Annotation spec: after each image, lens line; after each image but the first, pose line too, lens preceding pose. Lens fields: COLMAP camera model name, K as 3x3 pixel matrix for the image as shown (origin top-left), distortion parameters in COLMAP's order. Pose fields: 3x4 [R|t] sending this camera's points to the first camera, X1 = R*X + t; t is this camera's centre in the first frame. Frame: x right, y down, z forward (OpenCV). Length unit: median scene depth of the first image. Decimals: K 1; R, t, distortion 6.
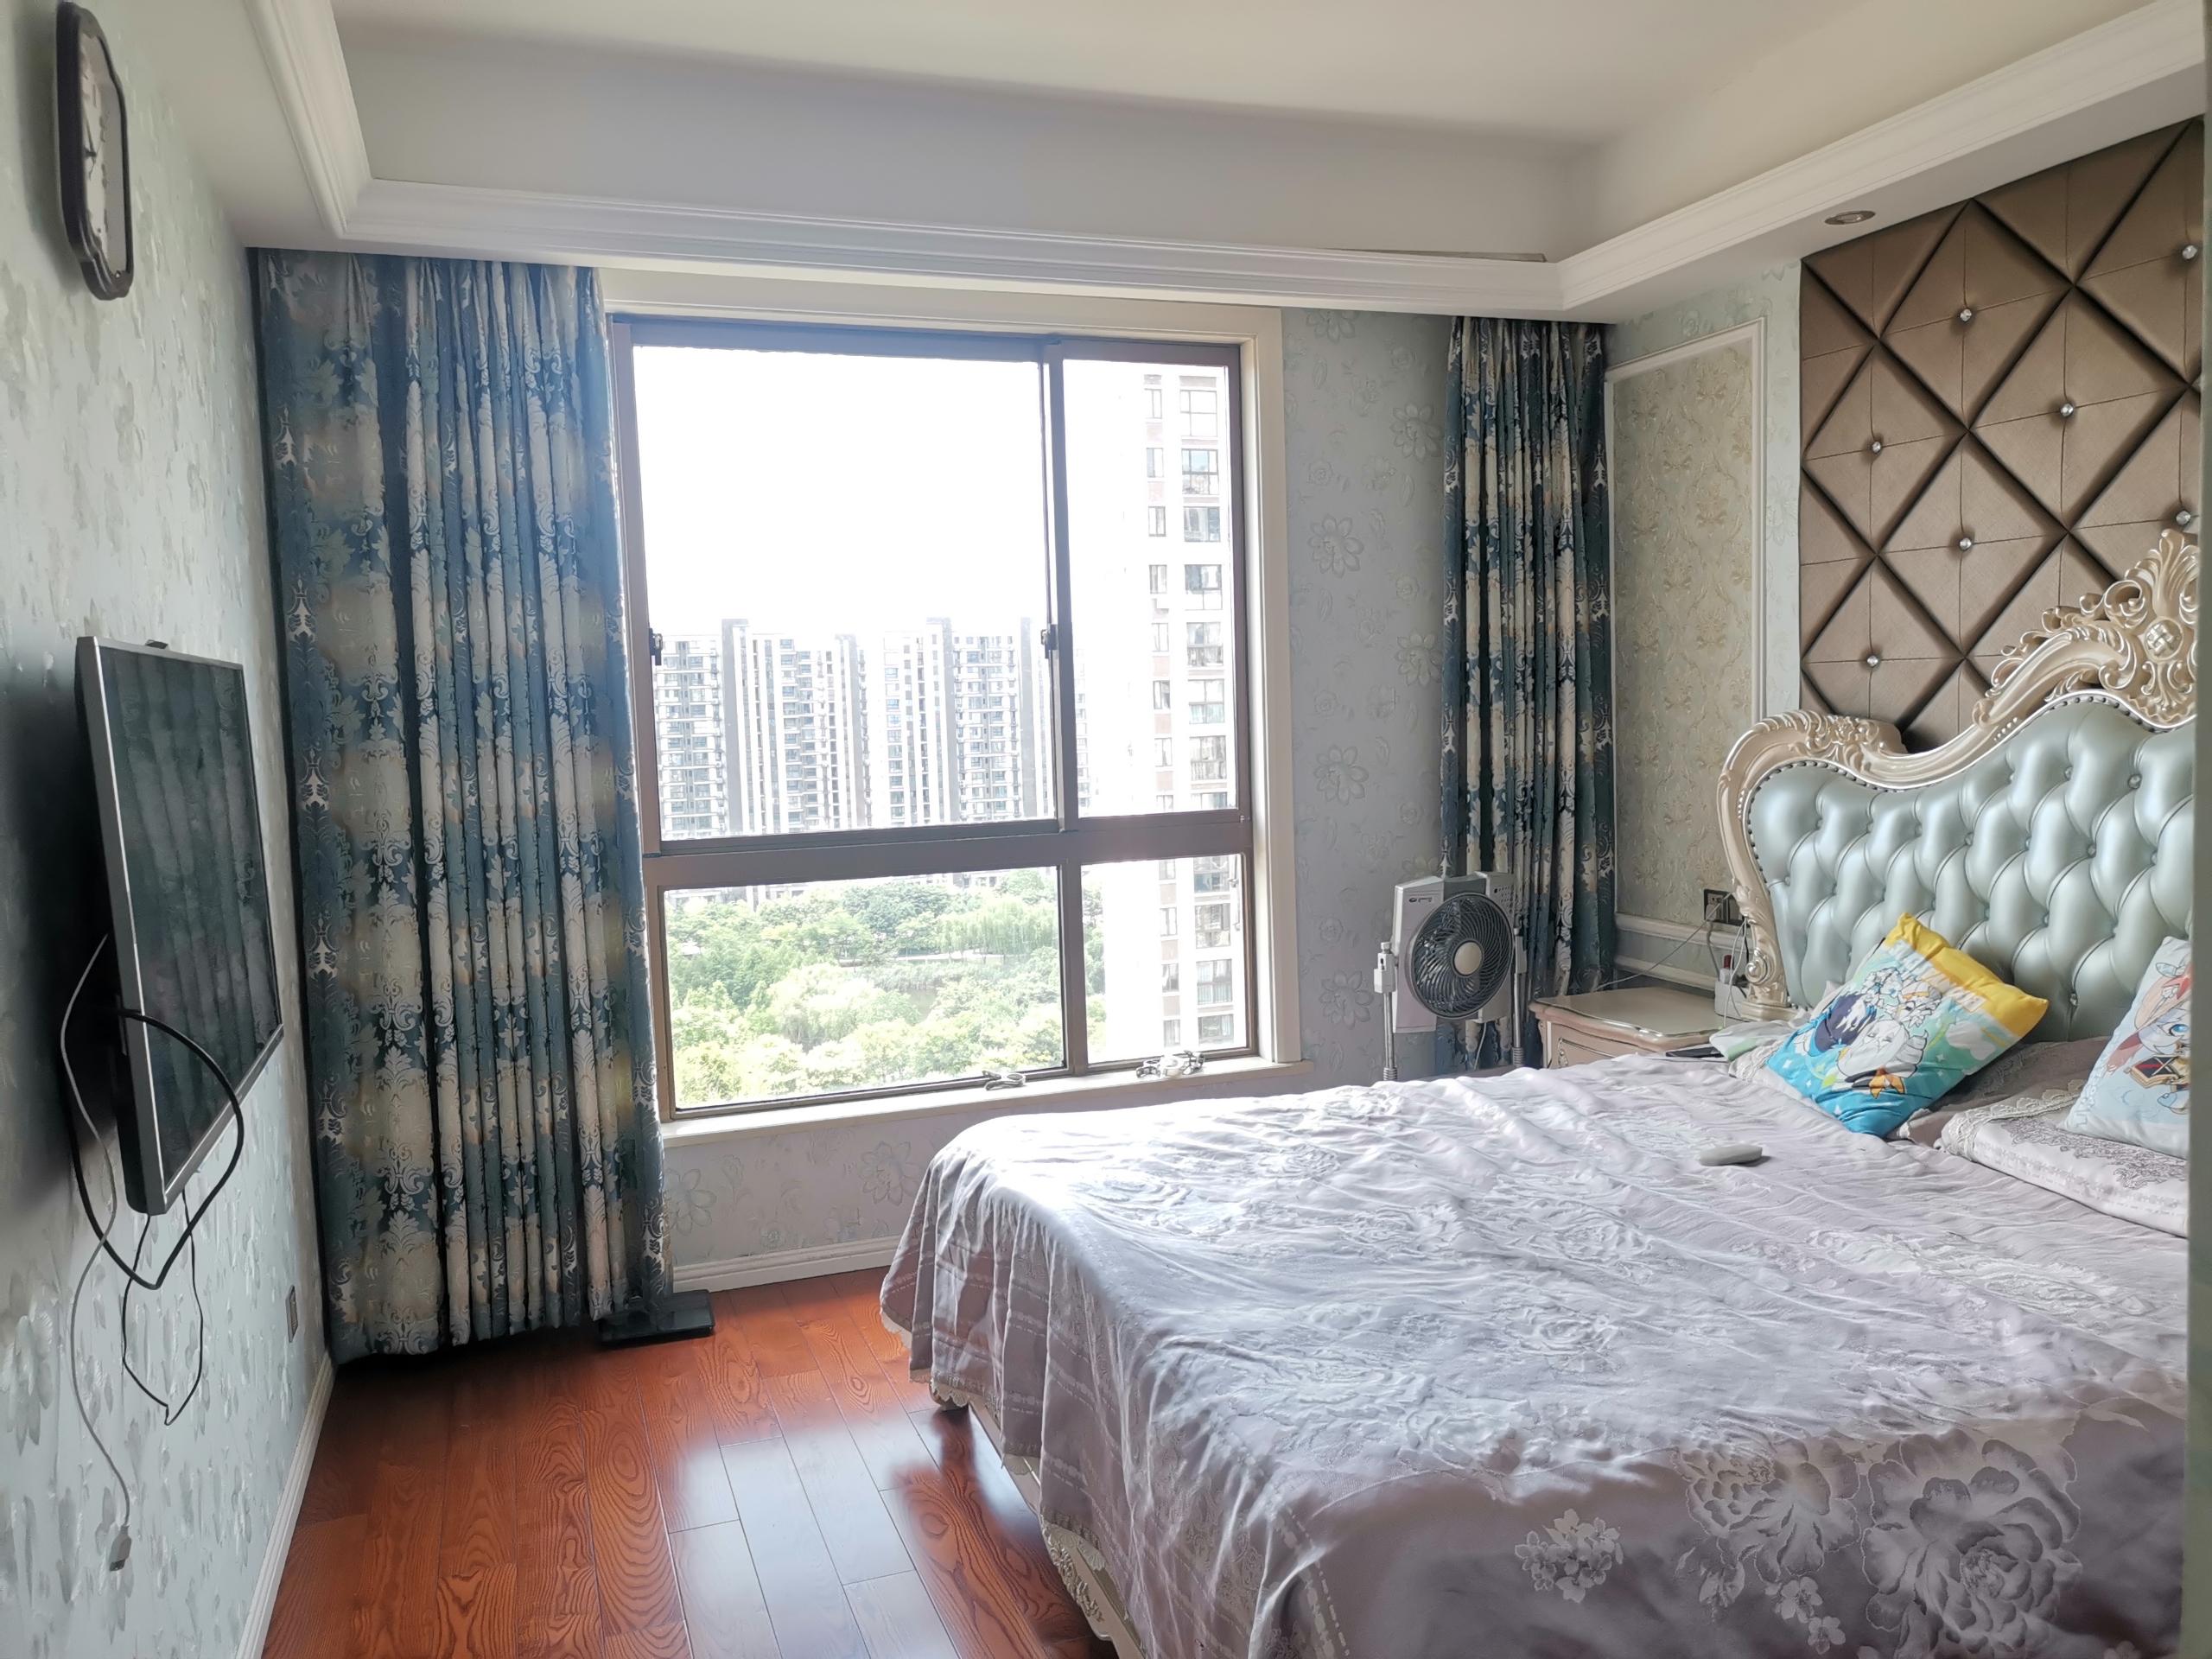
lens RADIAL K [[1651.0, 0, 1110.2], [0, 1651.0, 834.3], [0, 0, 1]] dist [-0.006648, -0.000926]
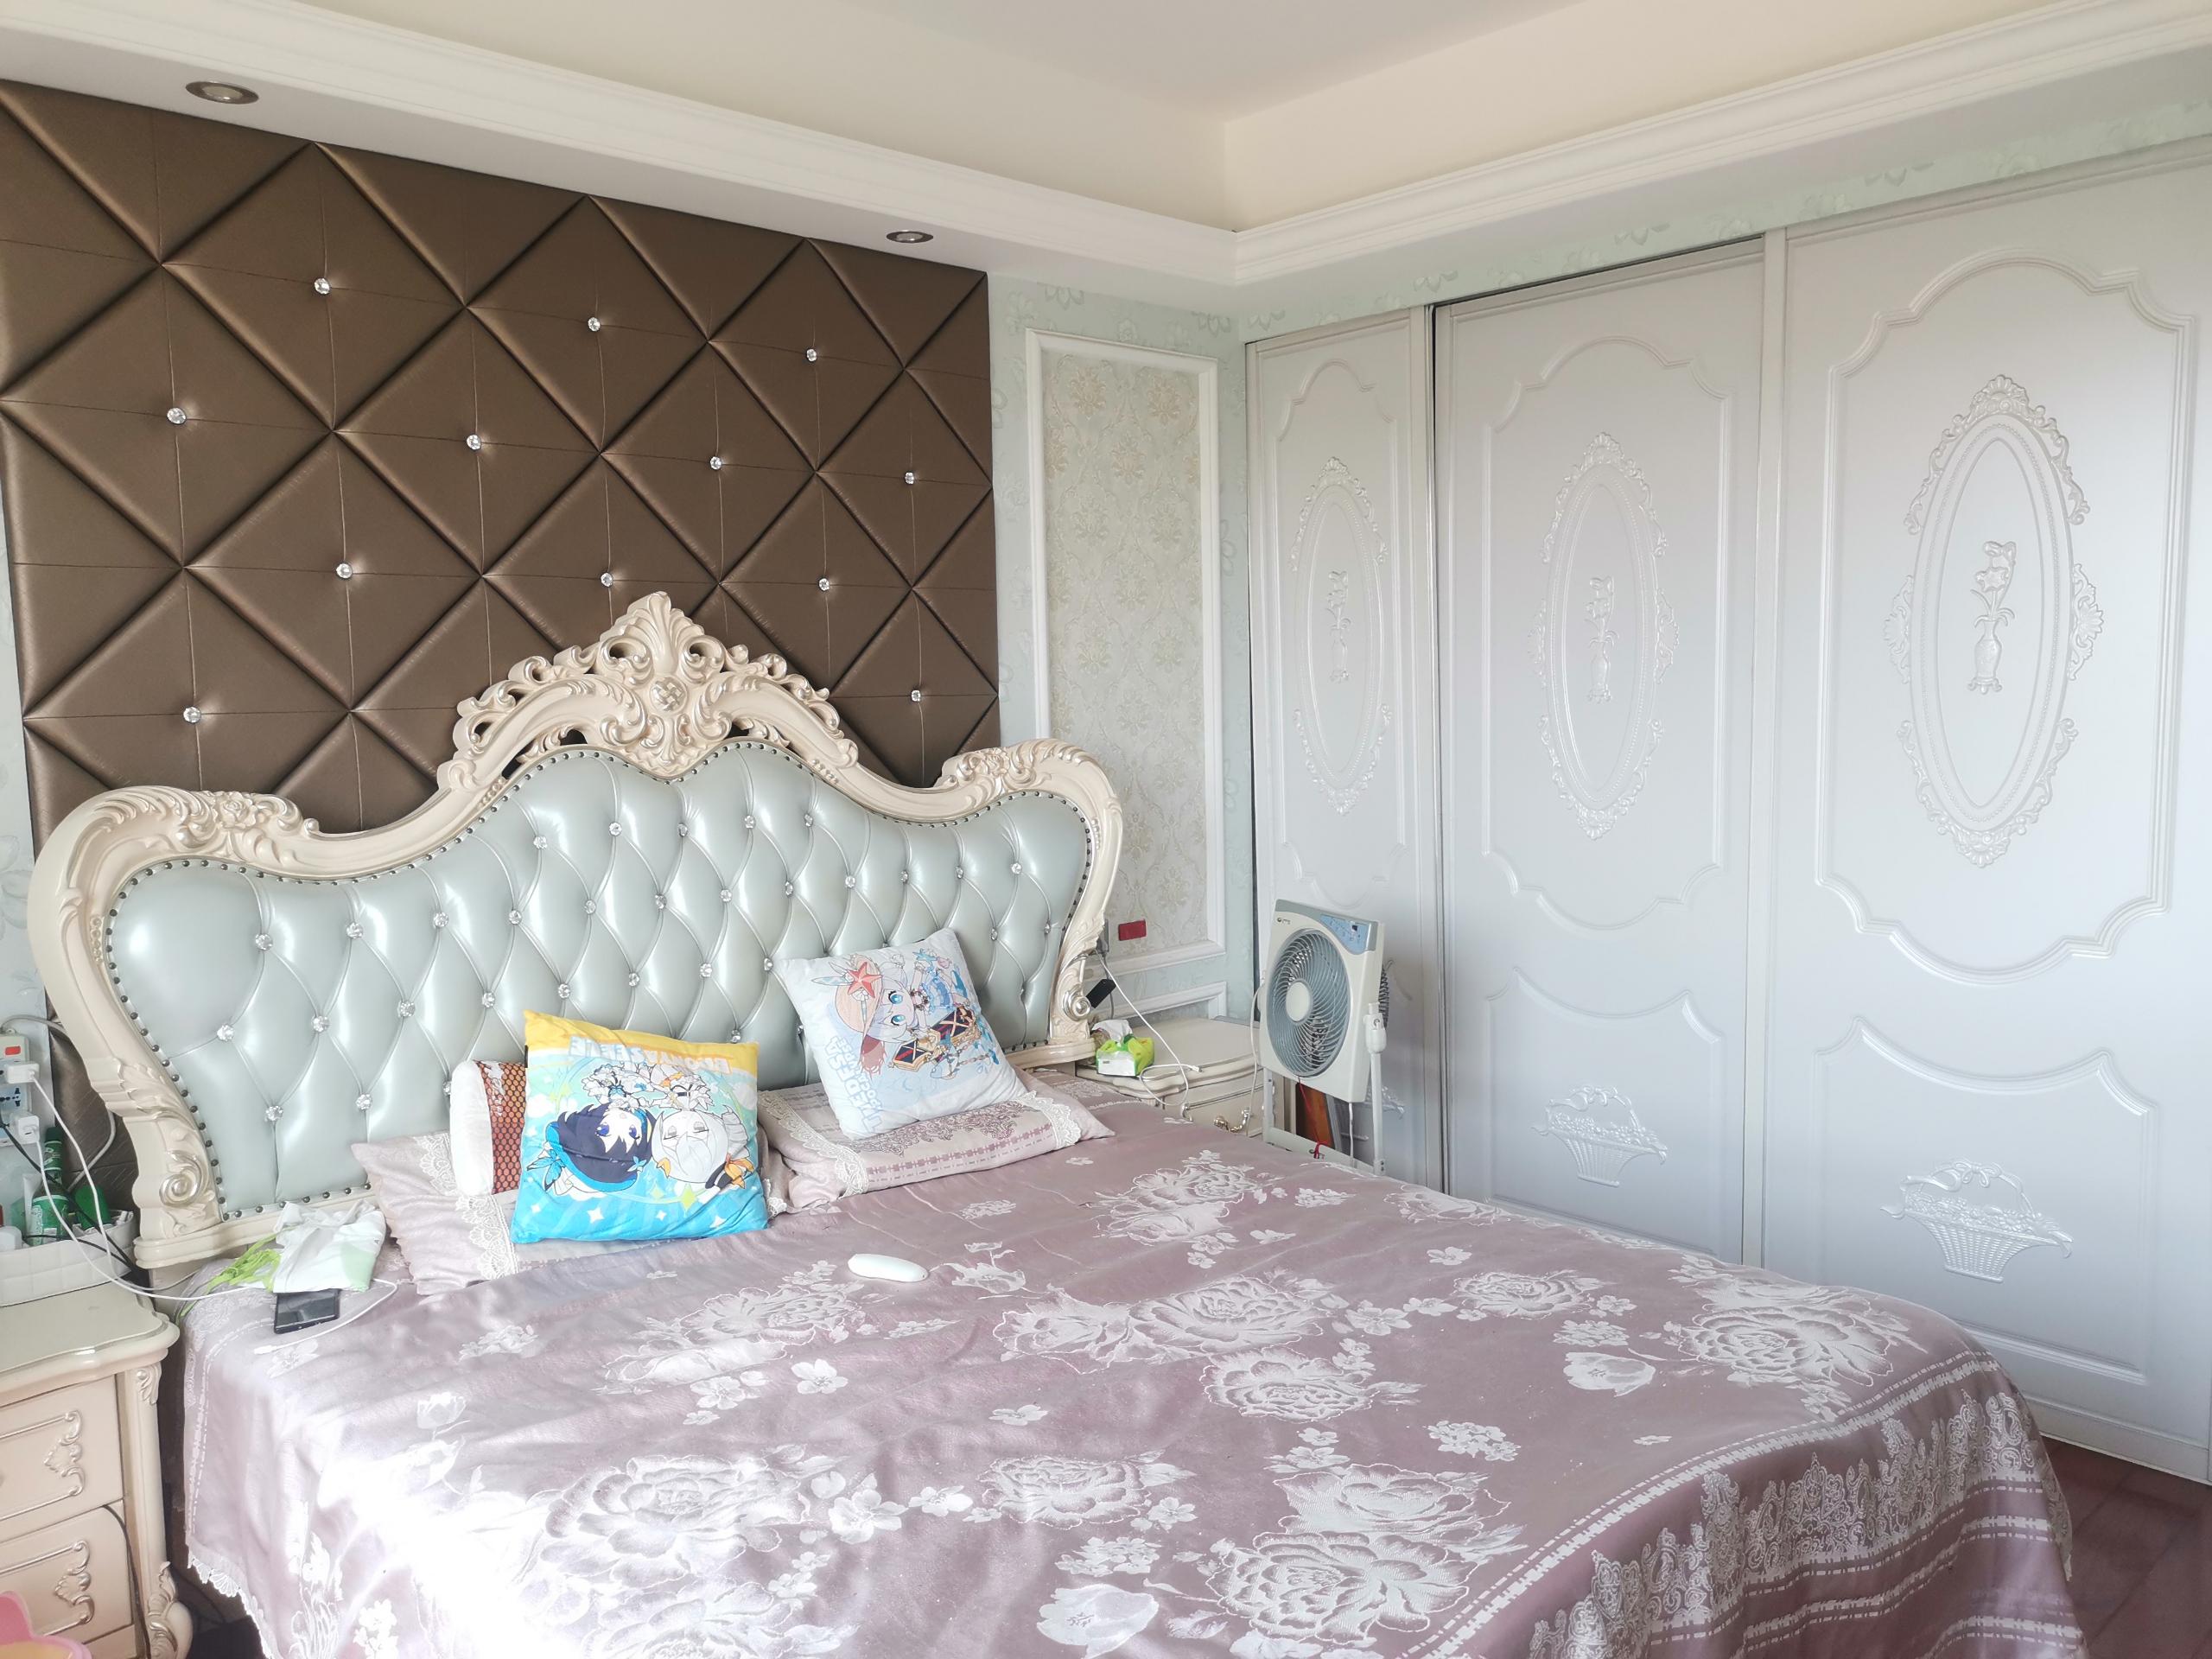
lens RADIAL K [[1651.0, 0, 1105.3], [0, 1651.0, 825.1], [0, 0, 1]] dist [-0.006648, -0.000926]
pose [[-0.412424, -0.048440, 0.909703, -0.435272], [0.095890, 0.990730, 0.096228, -0.107074], [-0.905931, 0.126918, -0.403956, 1.135988]]
